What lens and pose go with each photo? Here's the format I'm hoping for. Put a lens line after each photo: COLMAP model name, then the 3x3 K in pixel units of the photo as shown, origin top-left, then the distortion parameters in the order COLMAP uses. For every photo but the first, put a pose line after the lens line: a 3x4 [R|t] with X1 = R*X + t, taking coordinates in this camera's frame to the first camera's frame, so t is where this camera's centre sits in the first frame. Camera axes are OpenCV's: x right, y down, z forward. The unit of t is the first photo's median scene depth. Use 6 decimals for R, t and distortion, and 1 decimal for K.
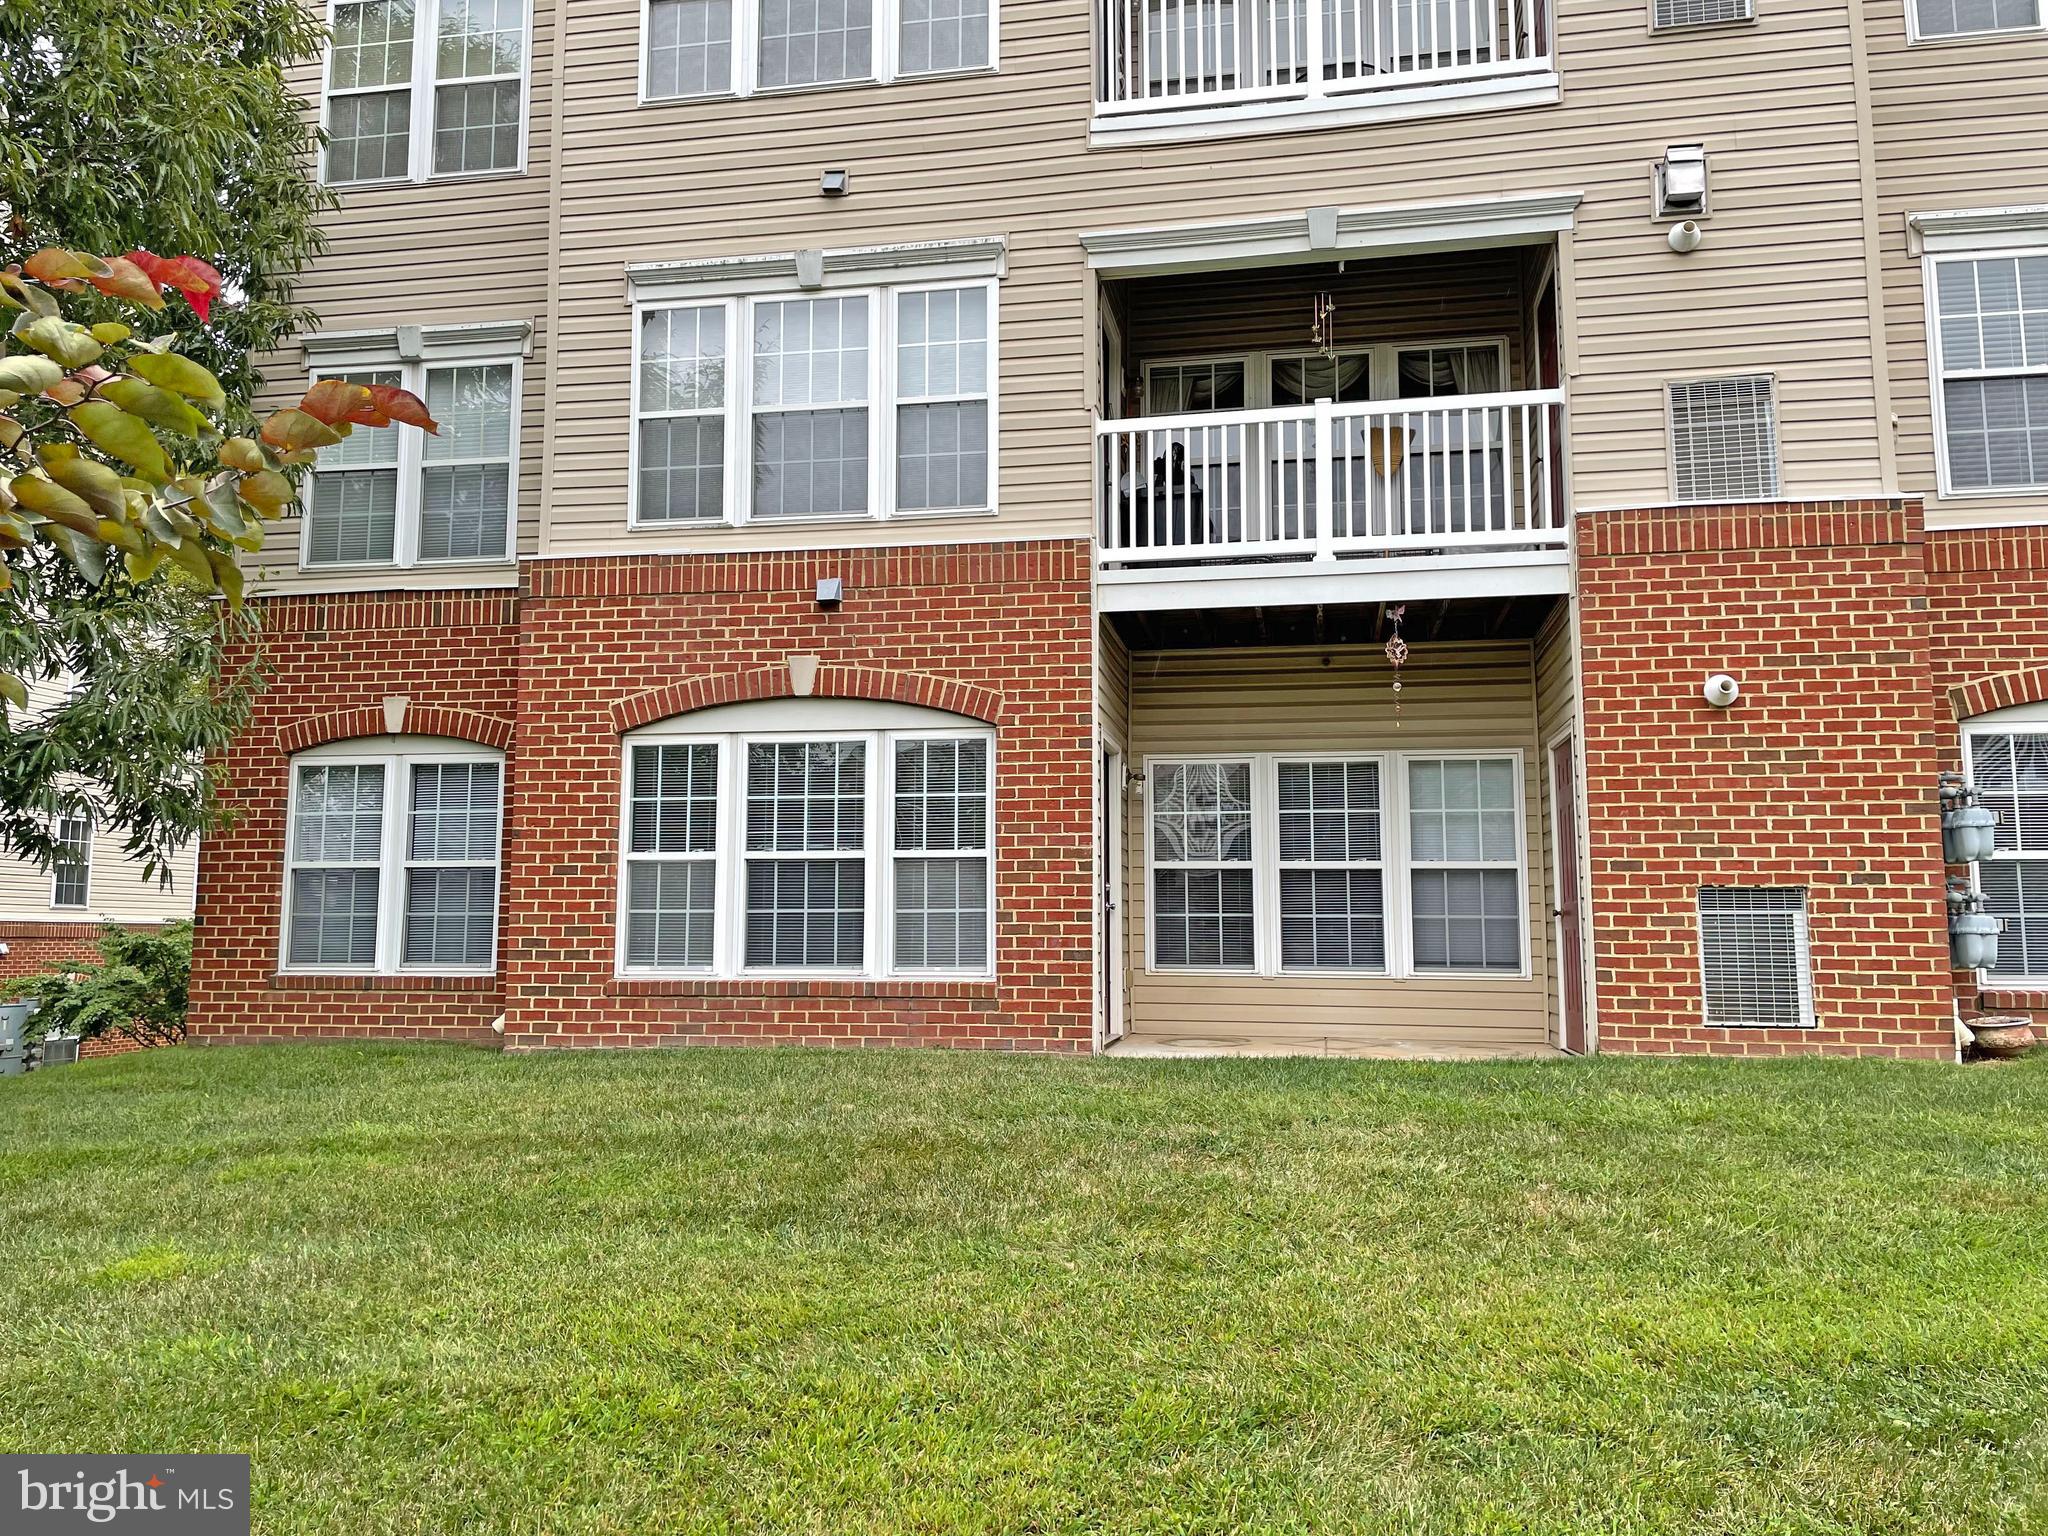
lens RADIAL K [[1519.1, 0, 1073.6], [0, 1519.1, 757.3], [0, 0, 1]] dist [0.173631, -0.239722]
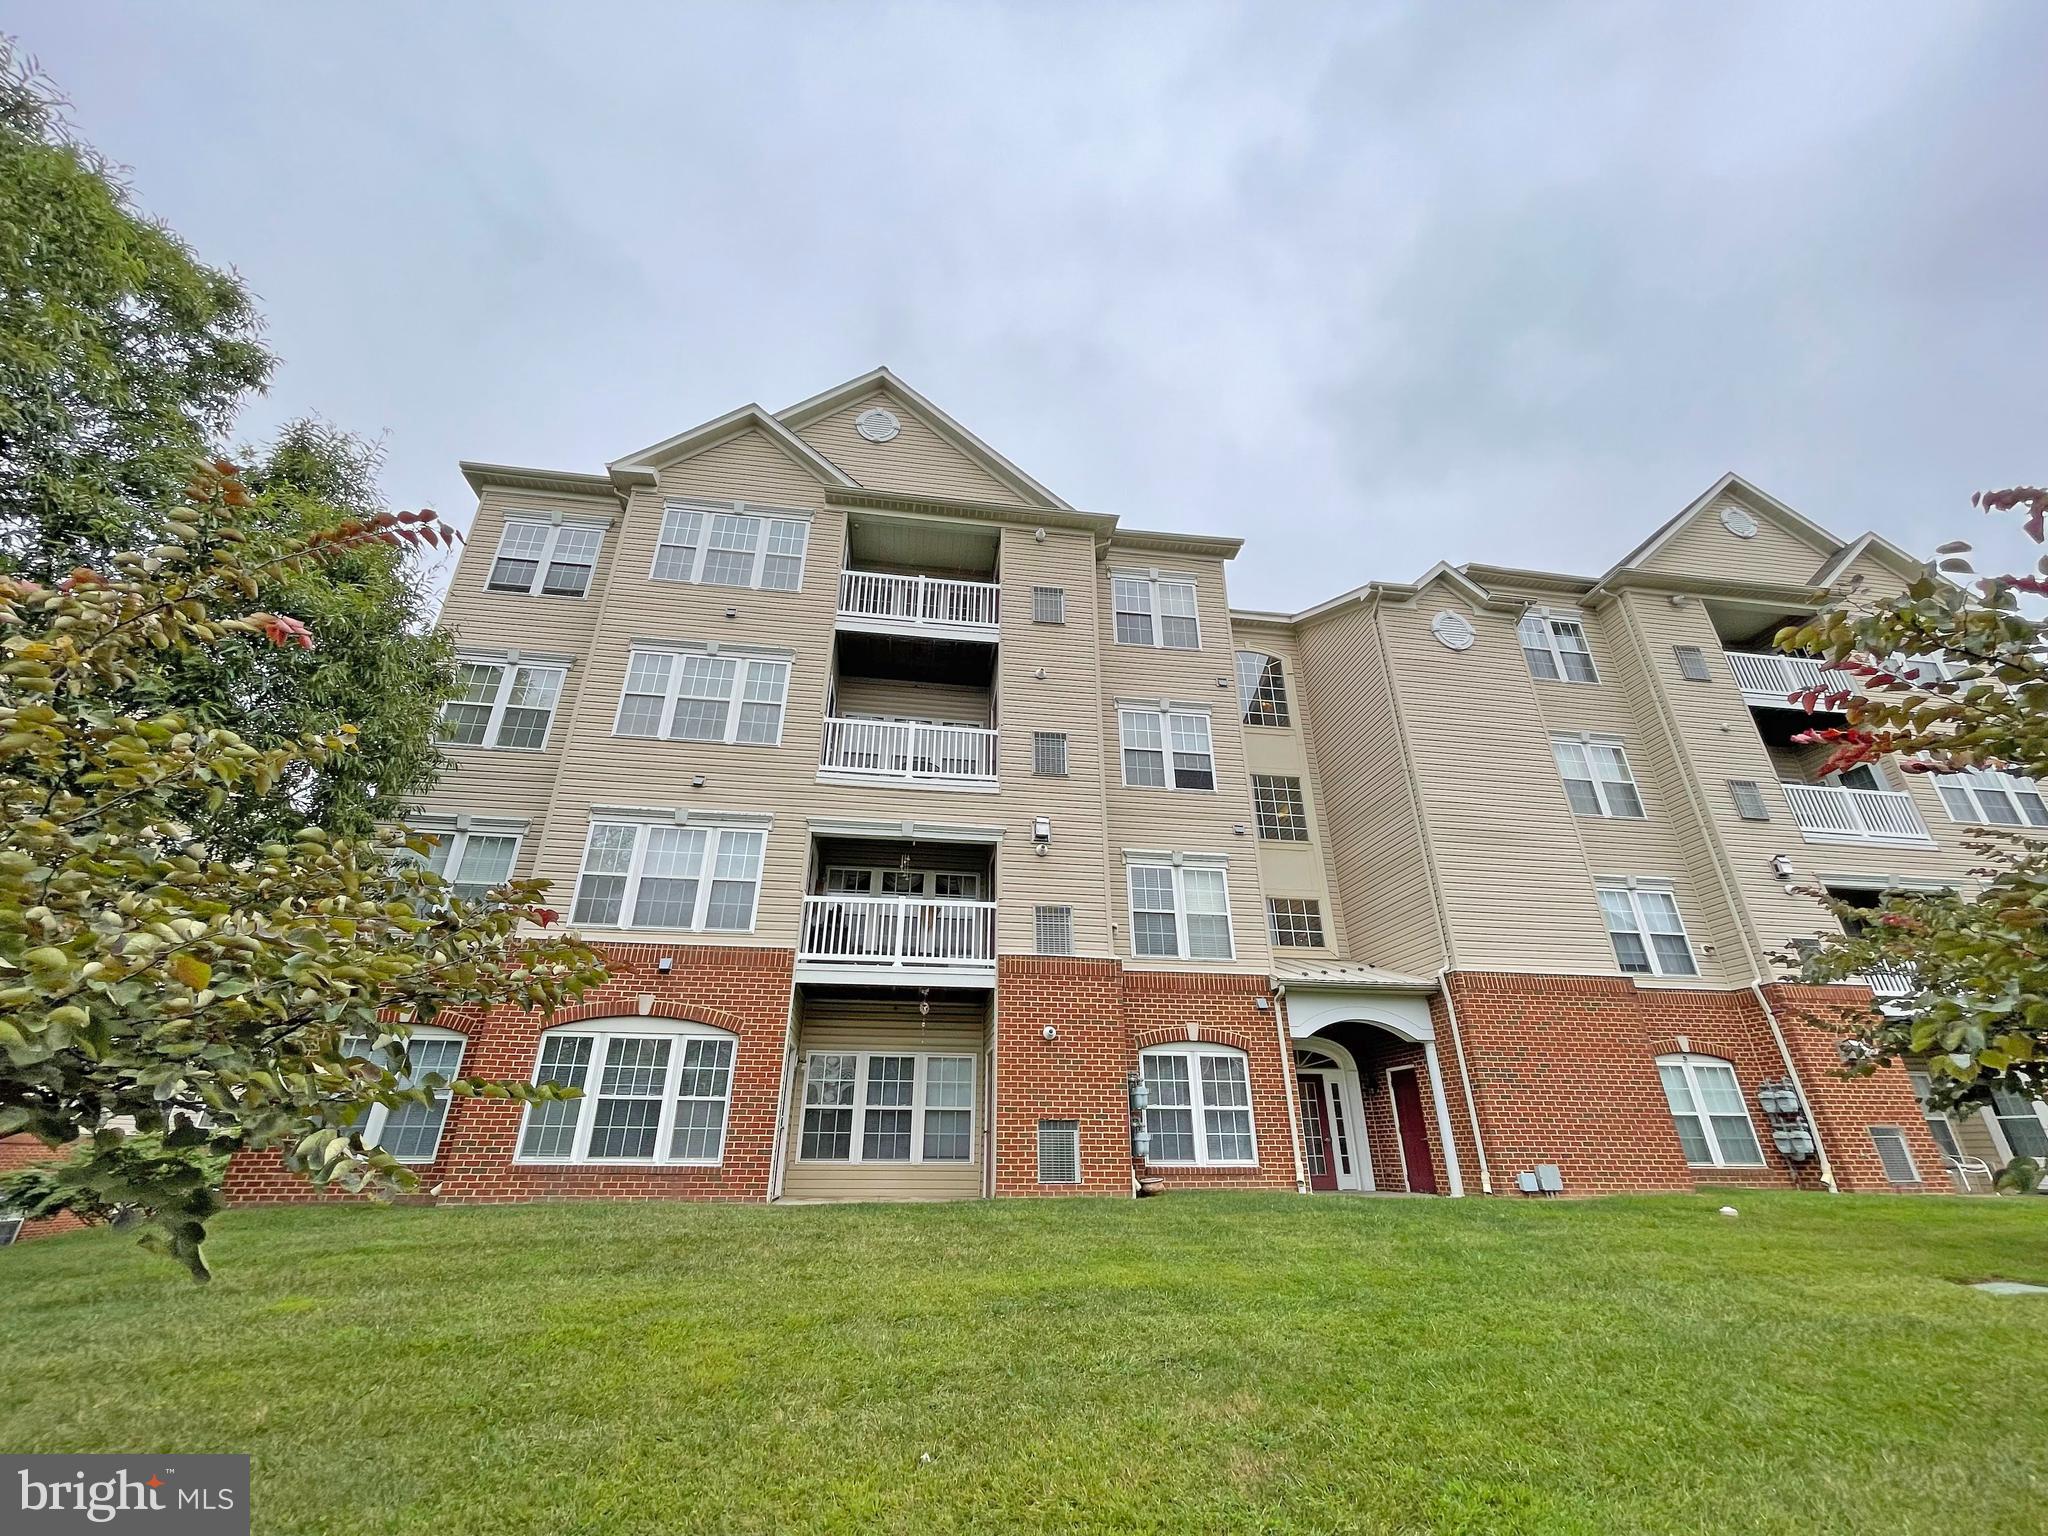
lens RADIAL K [[812.6, 0, 1017.3], [0, 812.6, 760.3], [0, 0, 1]] dist [-0.001643, 0.000258]
pose [[0.954742, 0.131939, 0.266572, -0.032559], [-0.037114, 0.942072, -0.333351, -0.017362], [-0.295112, 0.308370, 0.904332, -0.265406]]
